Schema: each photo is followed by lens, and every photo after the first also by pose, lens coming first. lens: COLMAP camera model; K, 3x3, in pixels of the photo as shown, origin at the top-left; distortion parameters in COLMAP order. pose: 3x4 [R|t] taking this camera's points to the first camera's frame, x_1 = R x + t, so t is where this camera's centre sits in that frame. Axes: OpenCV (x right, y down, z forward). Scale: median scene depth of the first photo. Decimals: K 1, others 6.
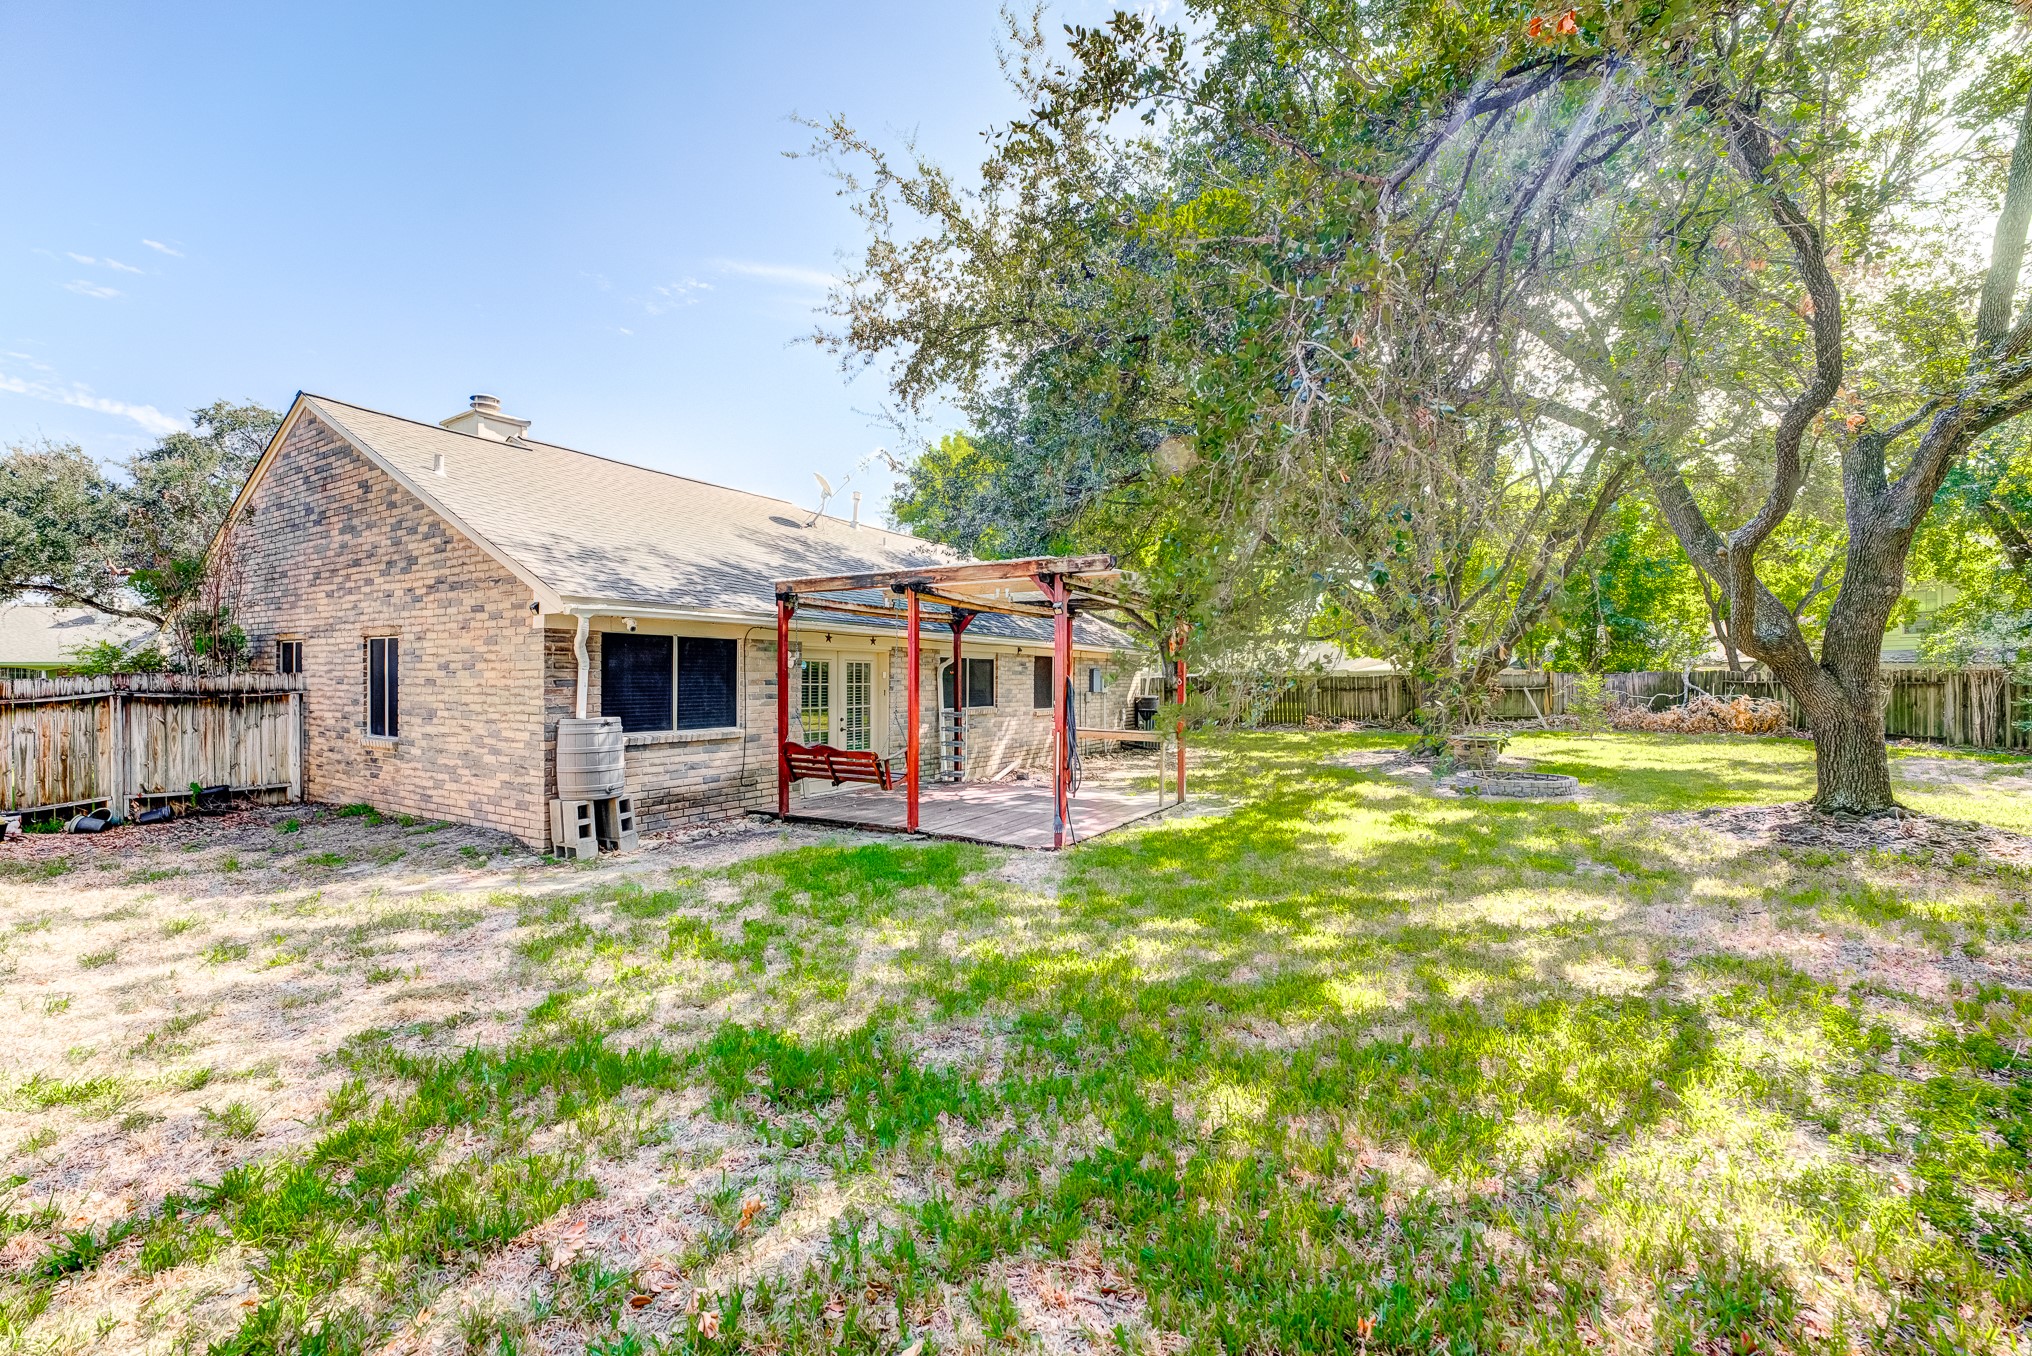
lens RADIAL K [[826.7, 0, 1001.3], [0, 826.7, 681.8], [0, 0, 1]] dist [-0.012922, 0.001025]
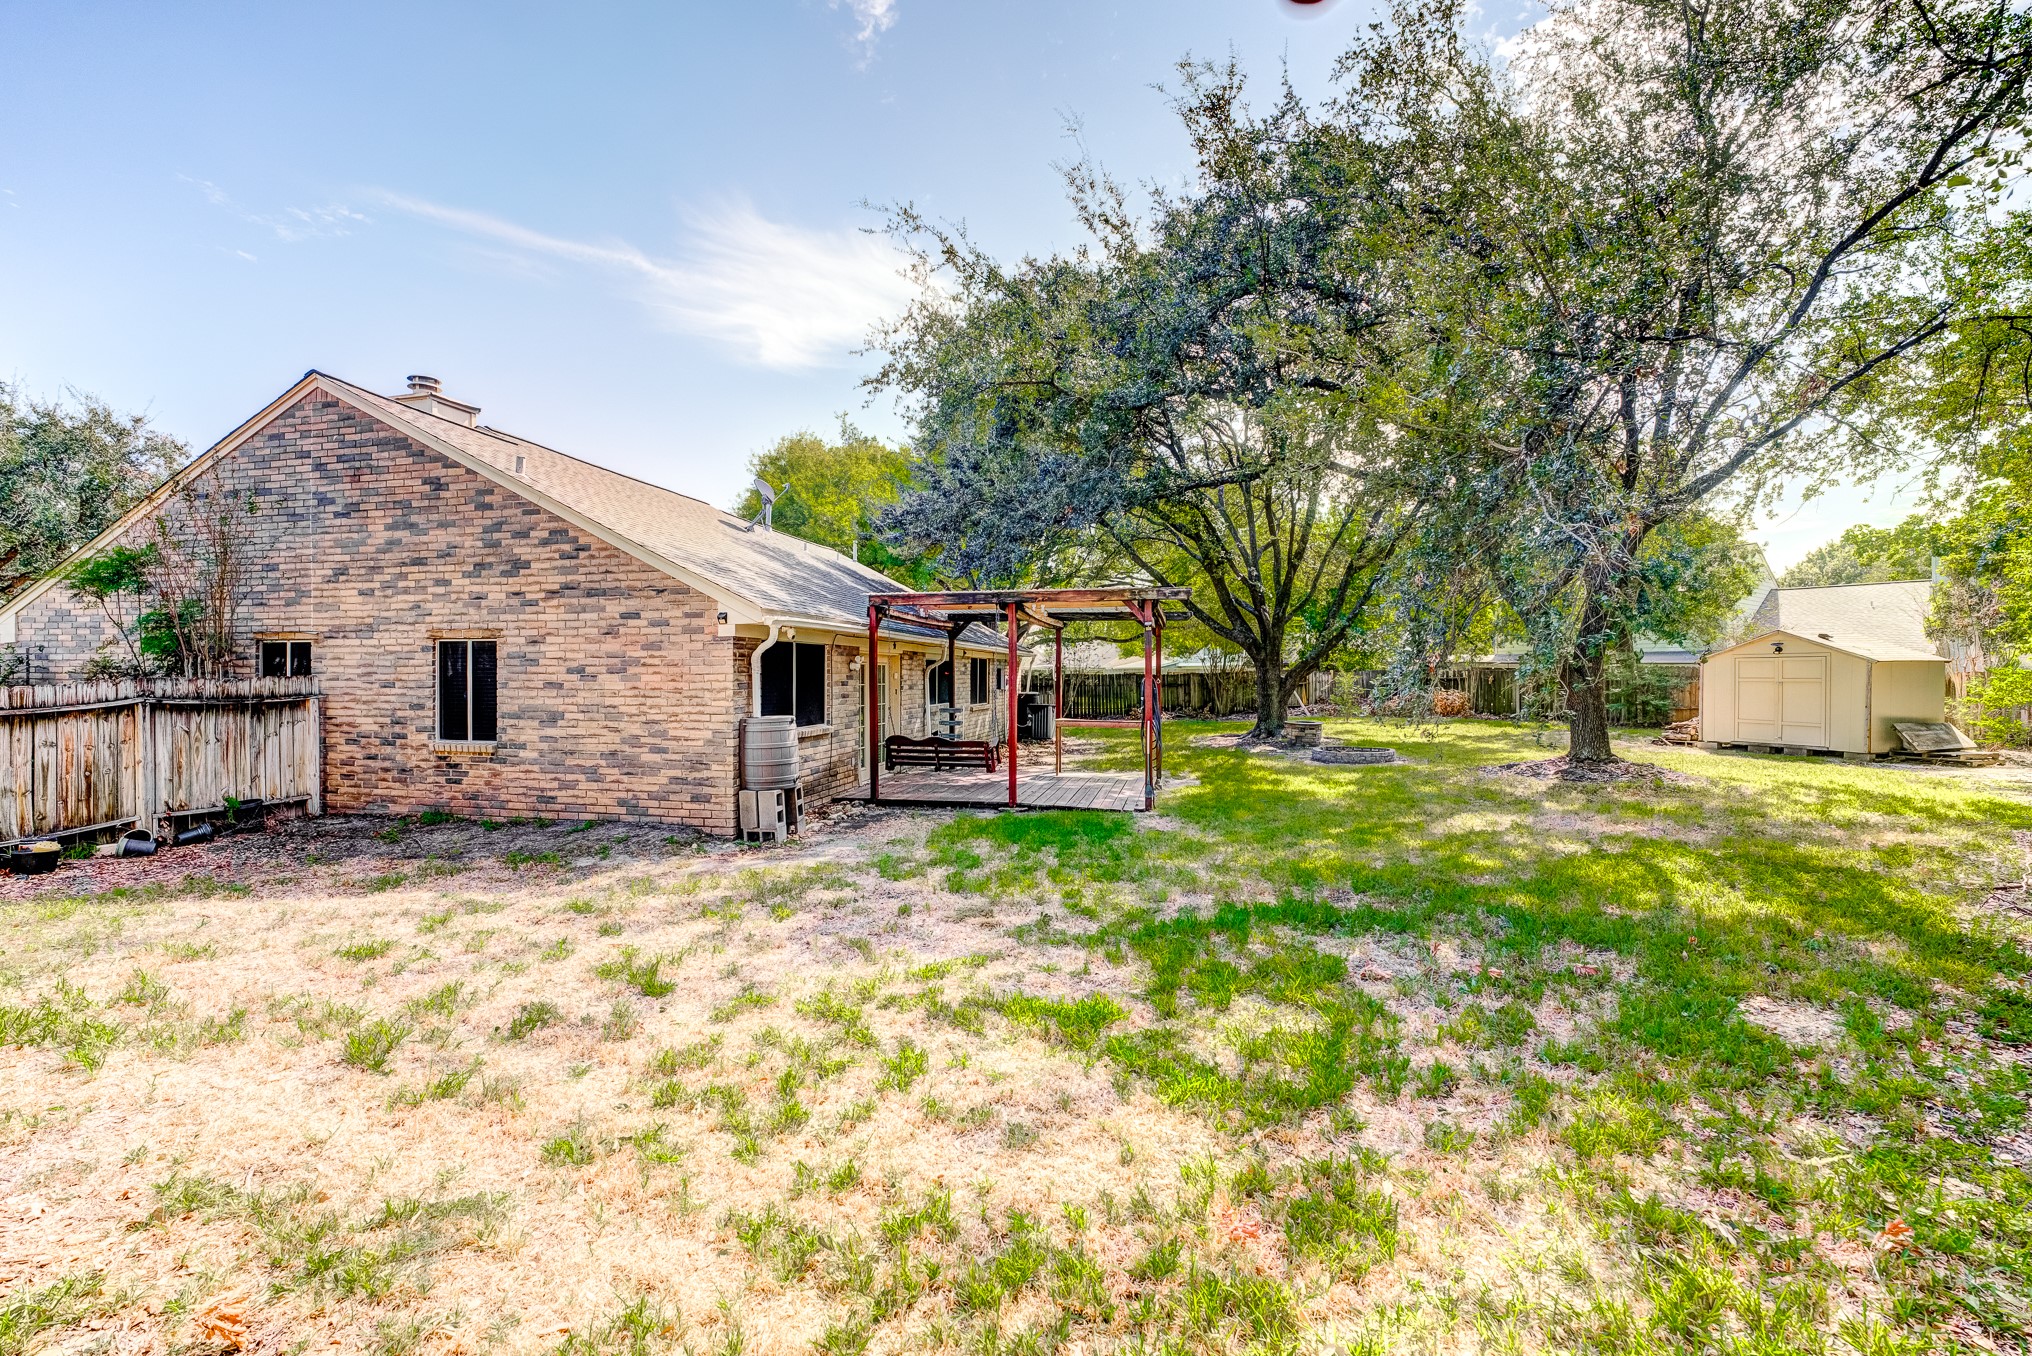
lens RADIAL K [[826.7, 0, 996.8], [0, 826.7, 678.3], [0, 0, 1]] dist [-0.012922, 0.001025]
pose [[0.949349, -0.003999, 0.314199, -0.460781], [0.004866, 0.999986, -0.001975, -0.003153], [-0.314186, 0.003404, 0.949355, -0.132656]]
